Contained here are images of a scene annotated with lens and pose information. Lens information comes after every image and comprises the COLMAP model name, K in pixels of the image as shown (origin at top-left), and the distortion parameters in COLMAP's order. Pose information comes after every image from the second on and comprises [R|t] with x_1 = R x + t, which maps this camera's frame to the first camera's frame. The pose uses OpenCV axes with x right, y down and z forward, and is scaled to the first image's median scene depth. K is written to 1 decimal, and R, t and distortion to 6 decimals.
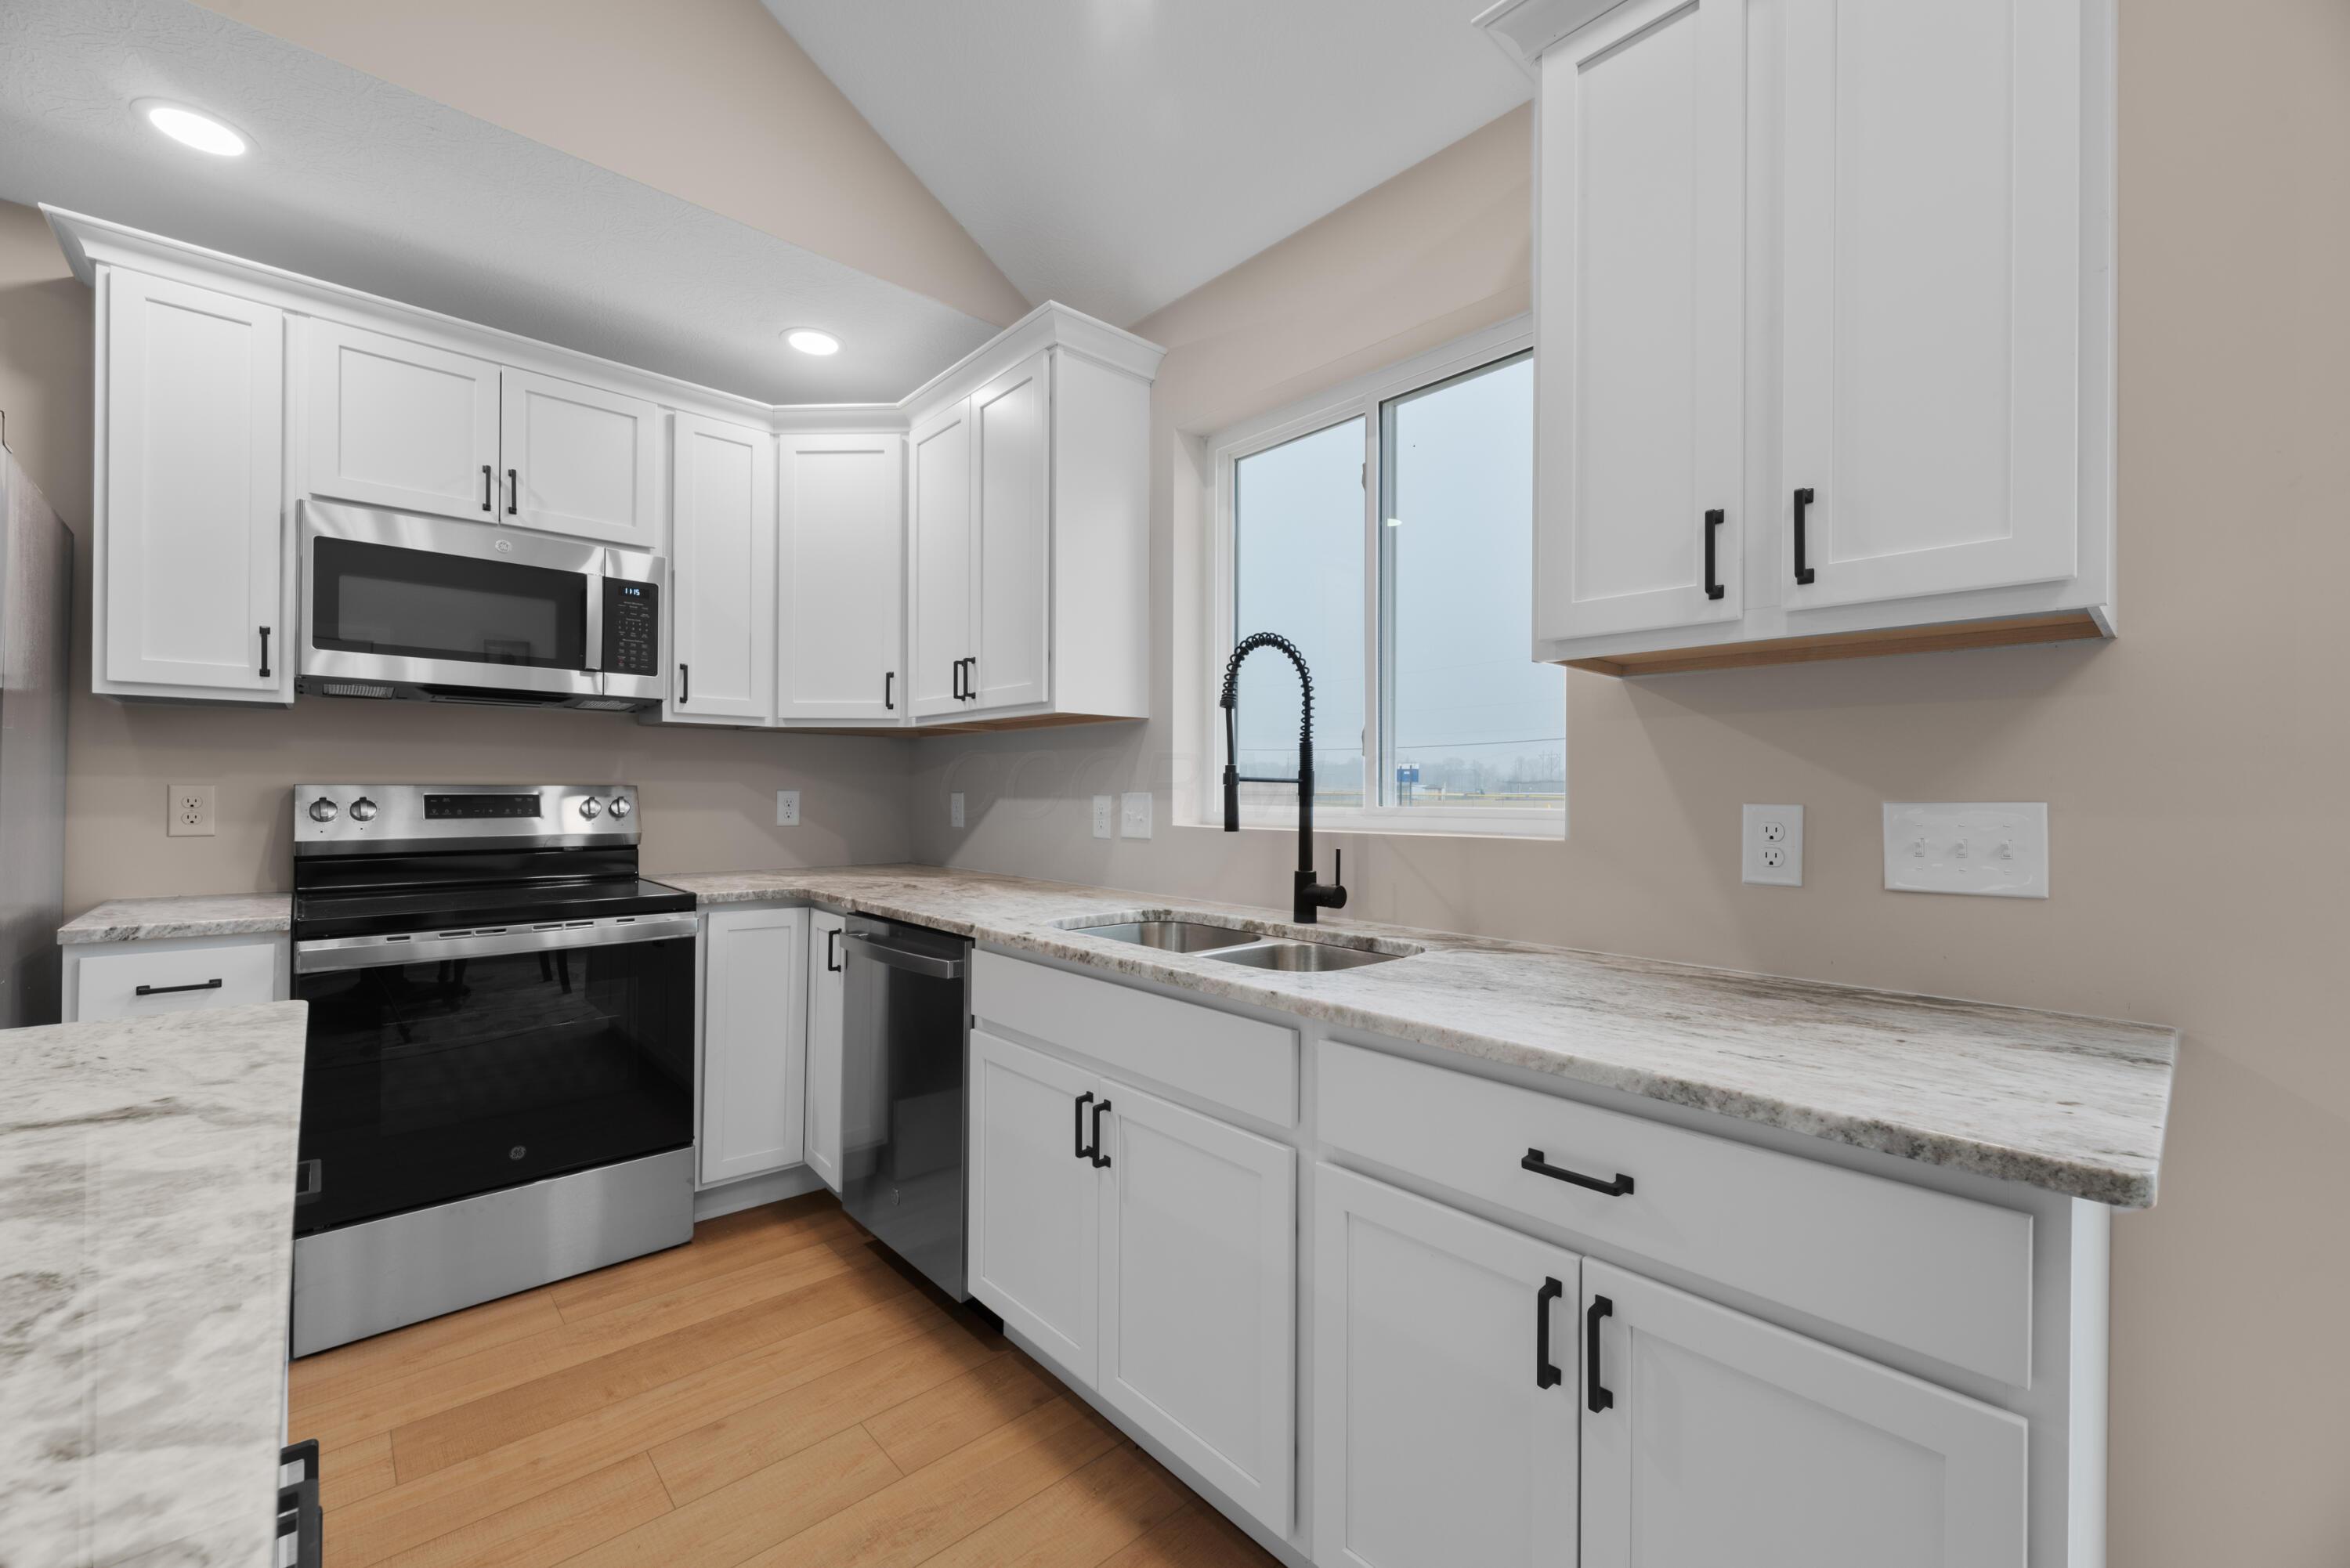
lens RADIAL K [[946.7, 0, 1180.4], [0, 946.7, 792.5], [0, 0, 1]] dist [-0.001764, 0.000354]
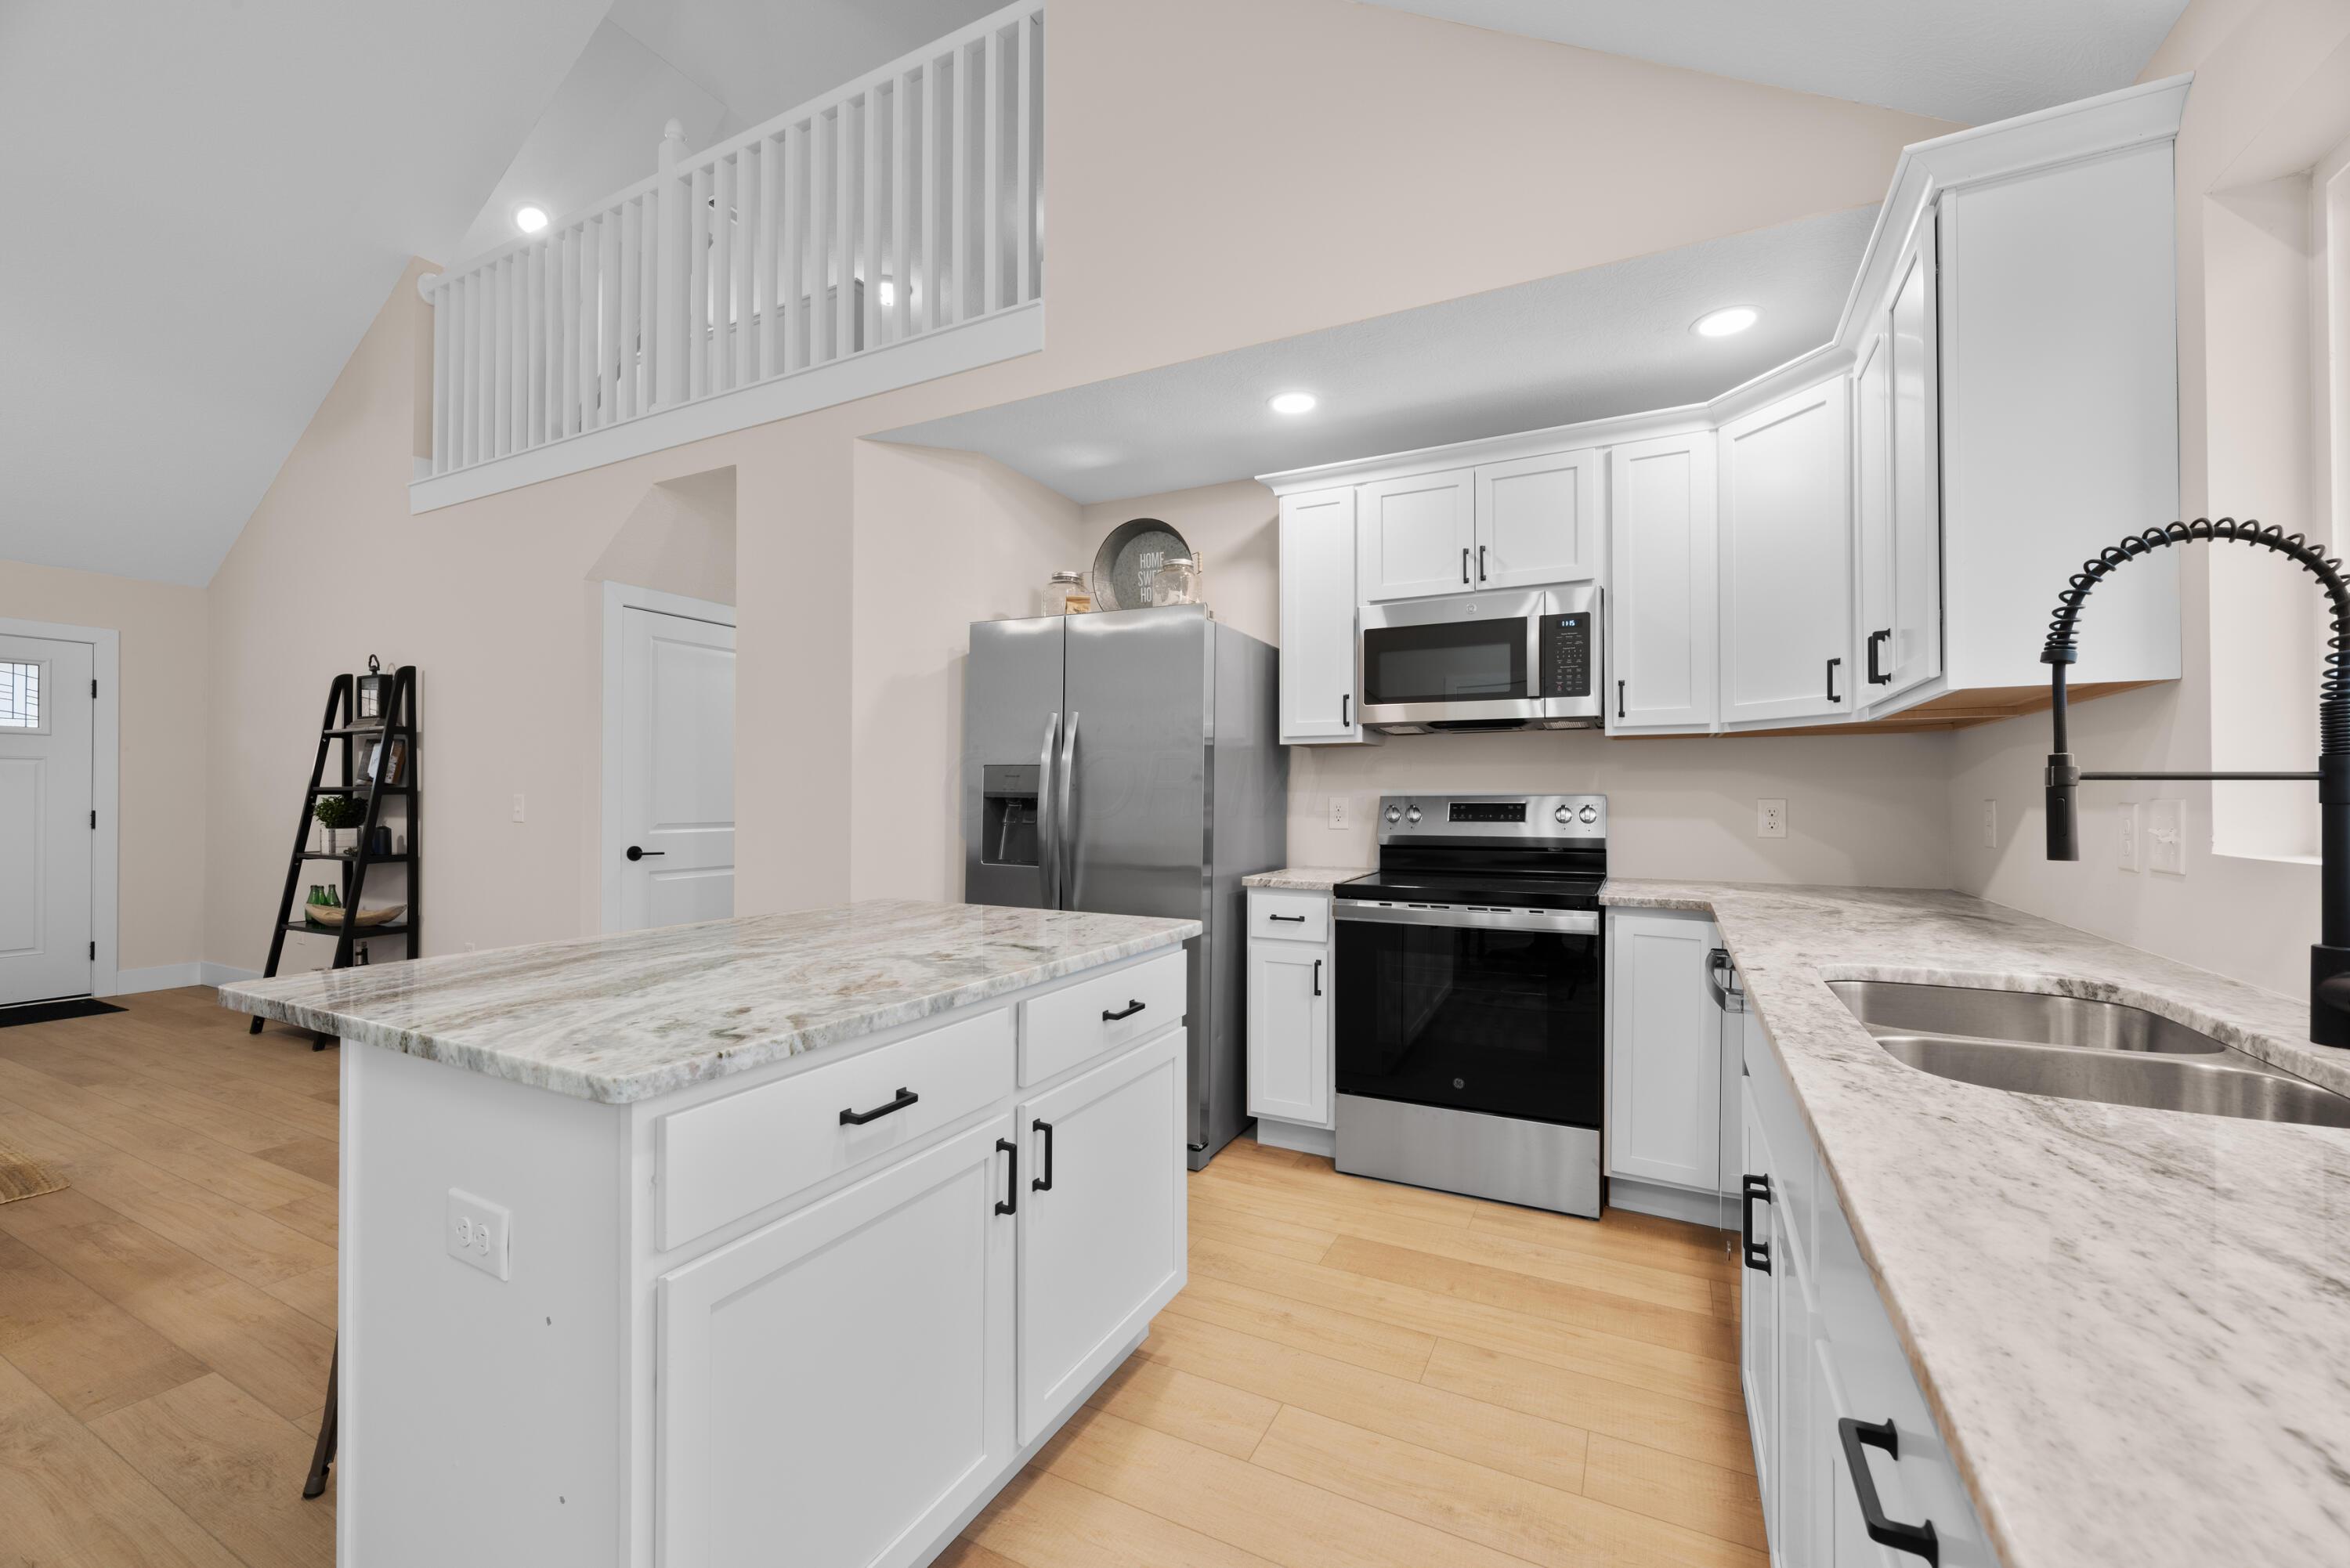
lens RADIAL K [[946.7, 0, 1169.1], [0, 946.7, 793.5], [0, 0, 1]] dist [-0.001764, 0.000354]
pose [[0.339490, -0.010188, -0.940555, 0.336333], [0.000501, 0.999943, -0.010650, 0.002623], [0.940610, 0.003144, 0.339475, 0.177526]]
